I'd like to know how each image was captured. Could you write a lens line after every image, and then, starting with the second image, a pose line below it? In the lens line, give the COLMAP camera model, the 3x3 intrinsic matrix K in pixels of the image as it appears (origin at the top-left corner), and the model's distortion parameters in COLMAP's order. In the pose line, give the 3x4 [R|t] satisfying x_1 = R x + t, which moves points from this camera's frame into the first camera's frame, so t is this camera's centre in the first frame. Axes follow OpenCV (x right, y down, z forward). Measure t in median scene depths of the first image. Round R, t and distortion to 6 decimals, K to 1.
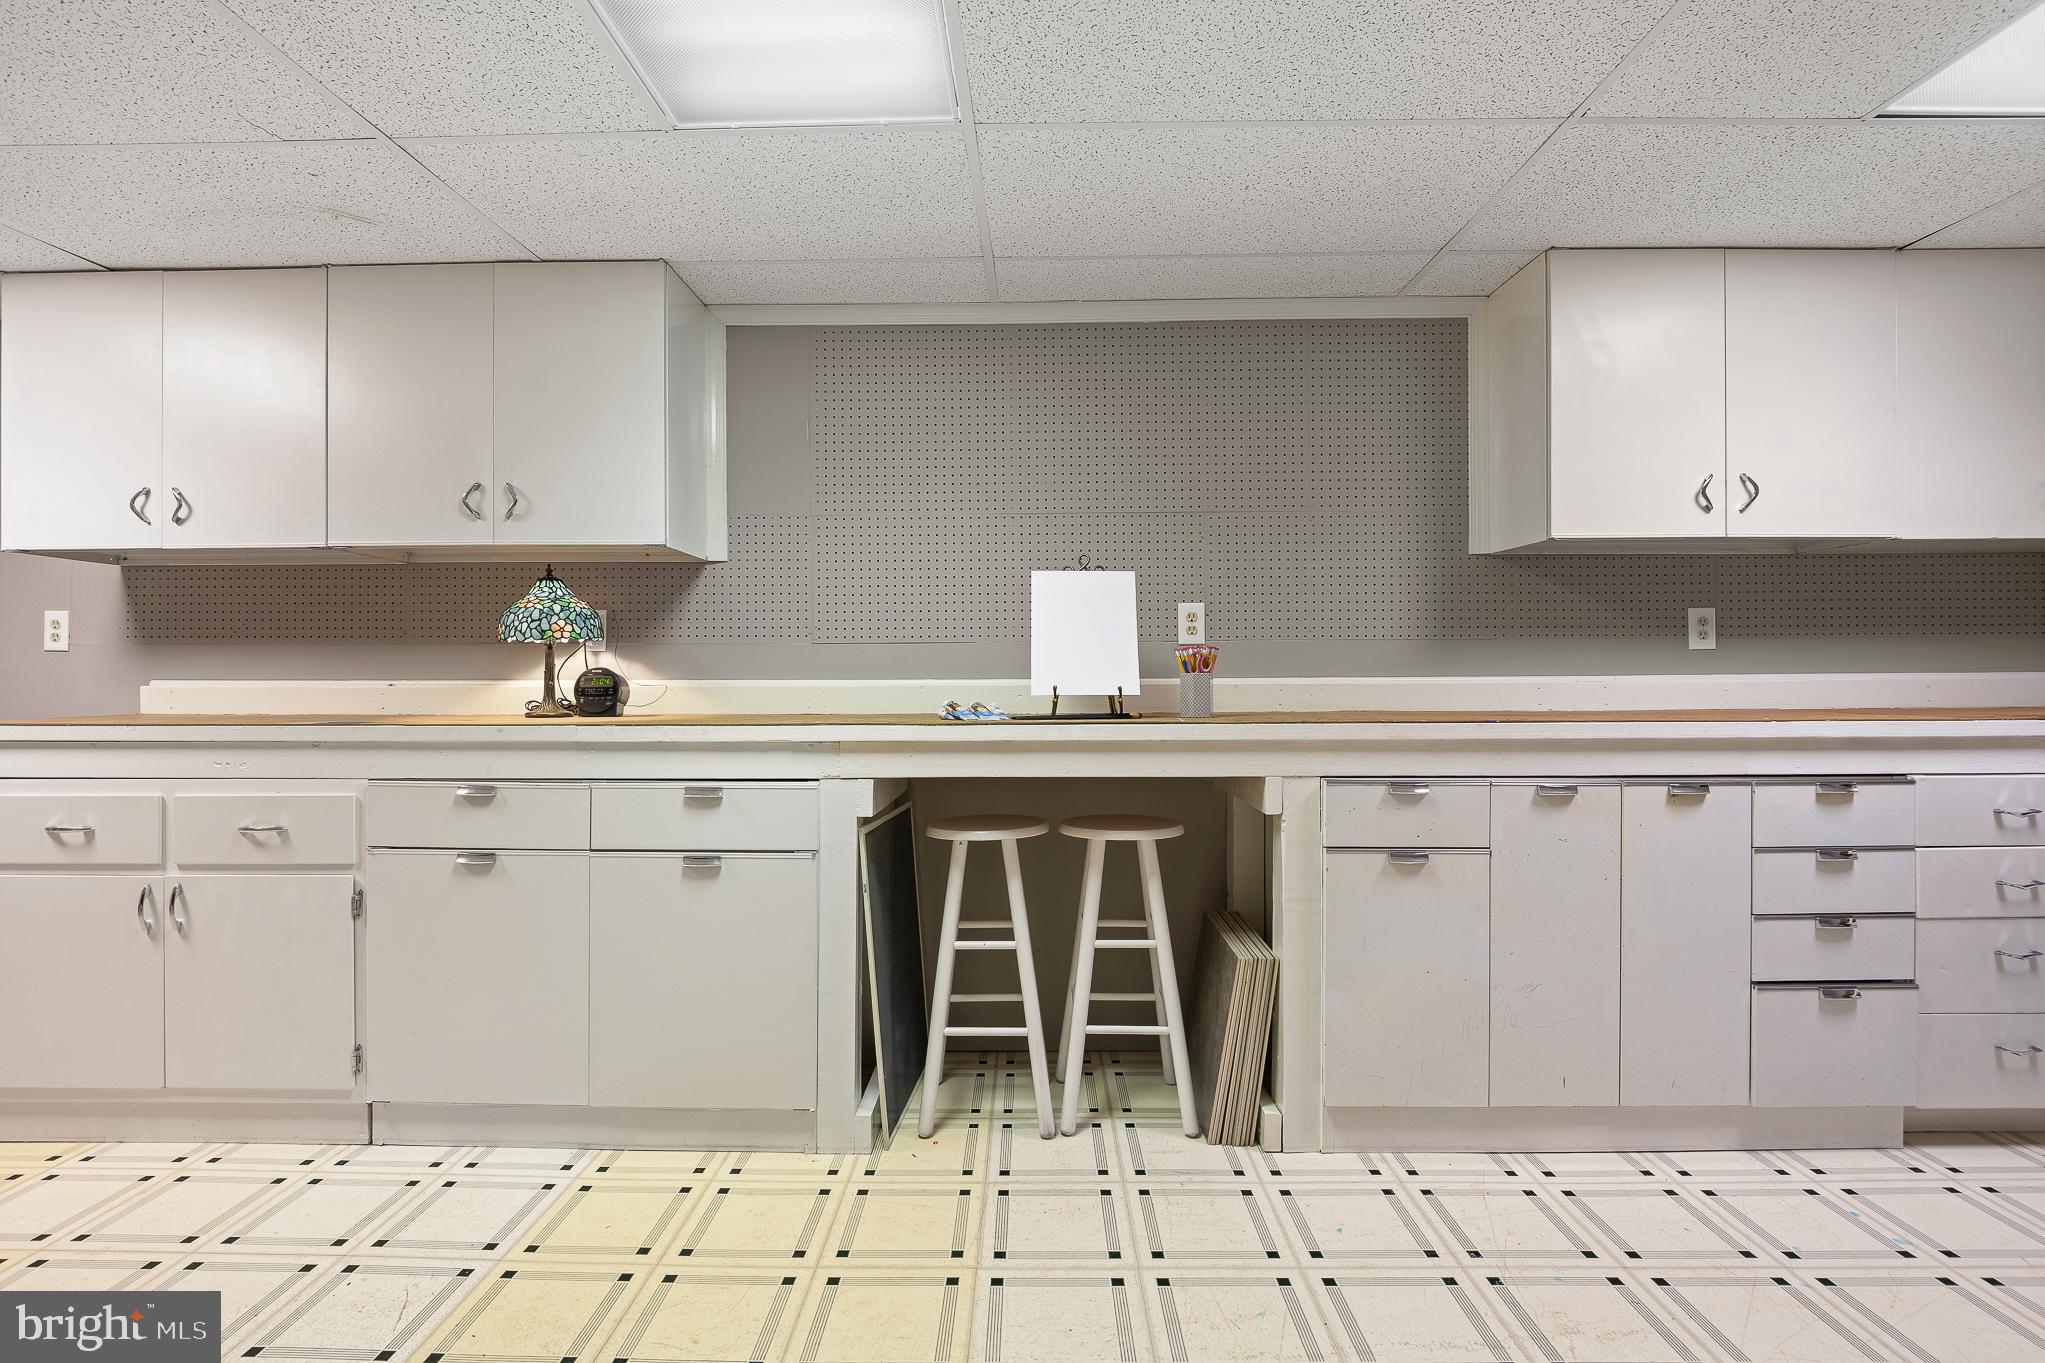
lens RADIAL K [[964.9, 0, 1042.8], [0, 964.9, 671.4], [0, 0, 1]] dist [-0.012069, 0.000856]
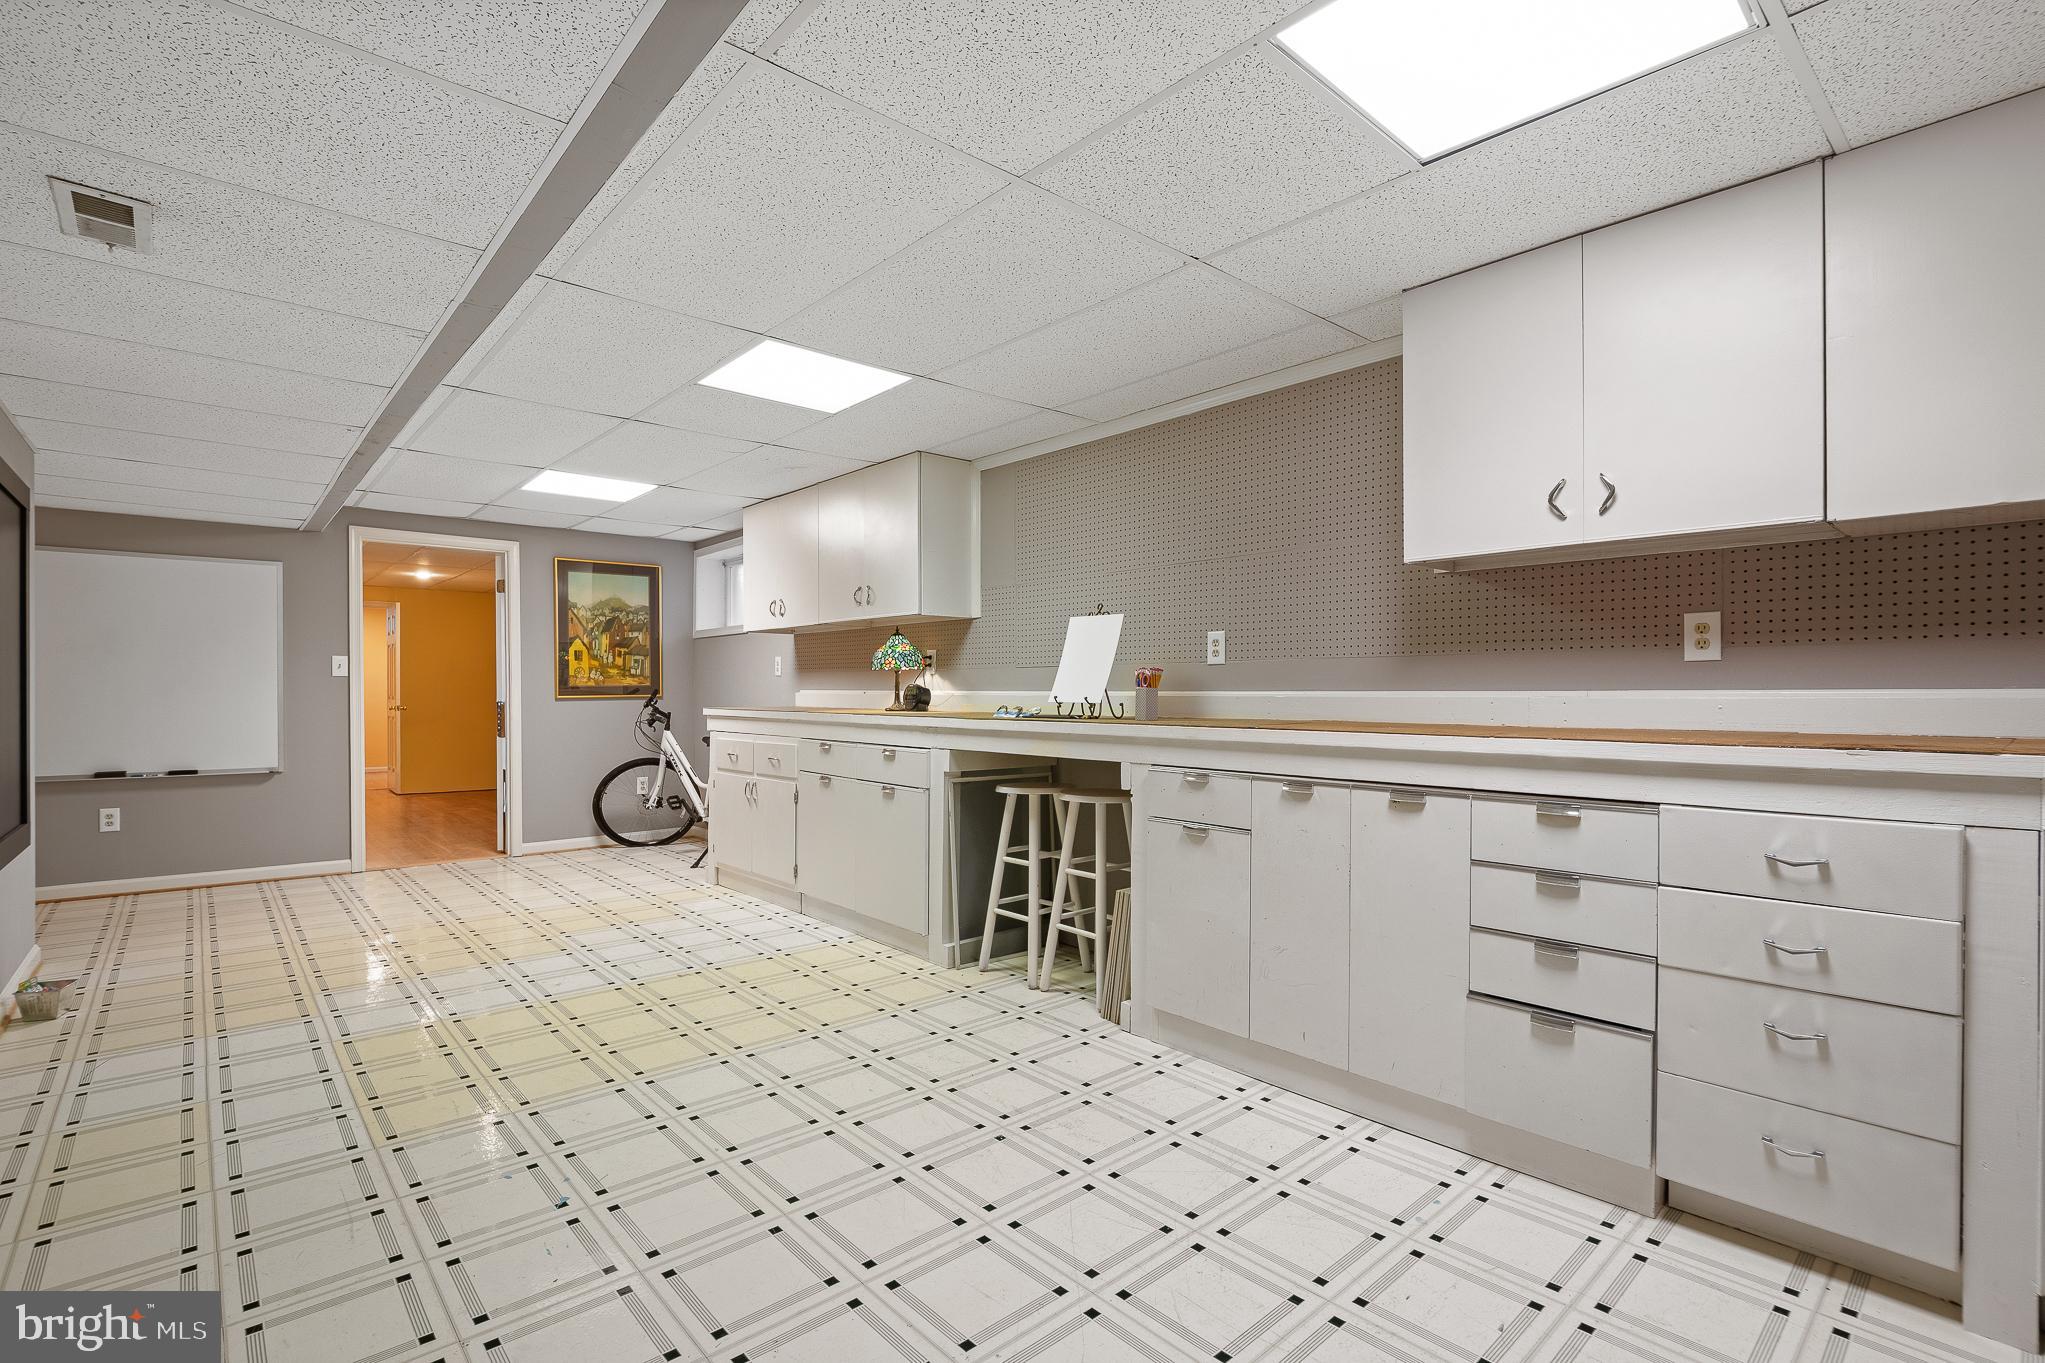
lens RADIAL K [[964.9, 0, 1034.7], [0, 964.9, 698.9], [0, 0, 1]] dist [-0.012069, 0.000856]
pose [[0.674123, 0.010851, -0.738539, 1.116732], [0.005150, 0.999799, 0.019390, -0.010122], [0.738601, -0.016875, 0.673932, -0.031700]]
